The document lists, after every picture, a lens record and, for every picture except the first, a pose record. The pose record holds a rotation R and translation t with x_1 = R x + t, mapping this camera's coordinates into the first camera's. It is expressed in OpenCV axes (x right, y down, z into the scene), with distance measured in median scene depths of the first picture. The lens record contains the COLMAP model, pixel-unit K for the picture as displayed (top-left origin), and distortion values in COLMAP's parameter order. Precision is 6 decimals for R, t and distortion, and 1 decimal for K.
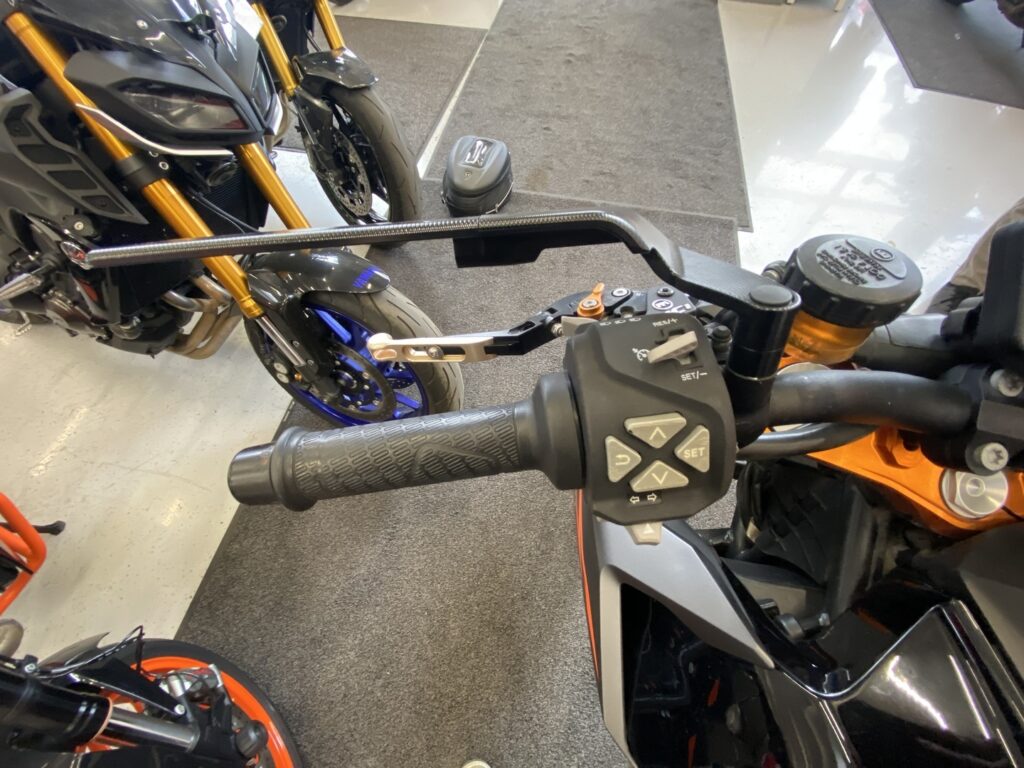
lens RADIAL K [[418.7, 0, 512.0], [0, 418.7, 384.0], [0, 0, 1]] dist [0.013666, -0.017194]
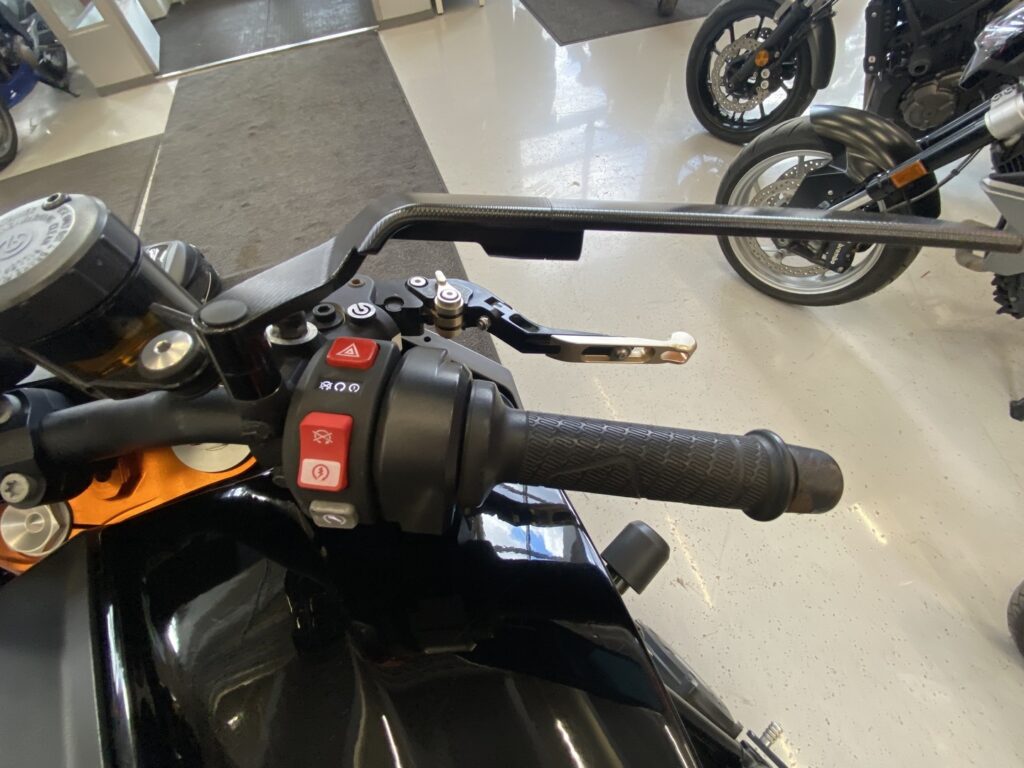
lens RADIAL K [[418.7, 0, 512.0], [0, 418.7, 384.0], [0, 0, 1]] dist [0.013666, -0.017194]
pose [[0.869583, -0.454160, 0.193813, 0.240086], [0.464605, 0.885466, -0.009645, 0.058987], [-0.167235, 0.098434, 0.980991, -0.022166]]
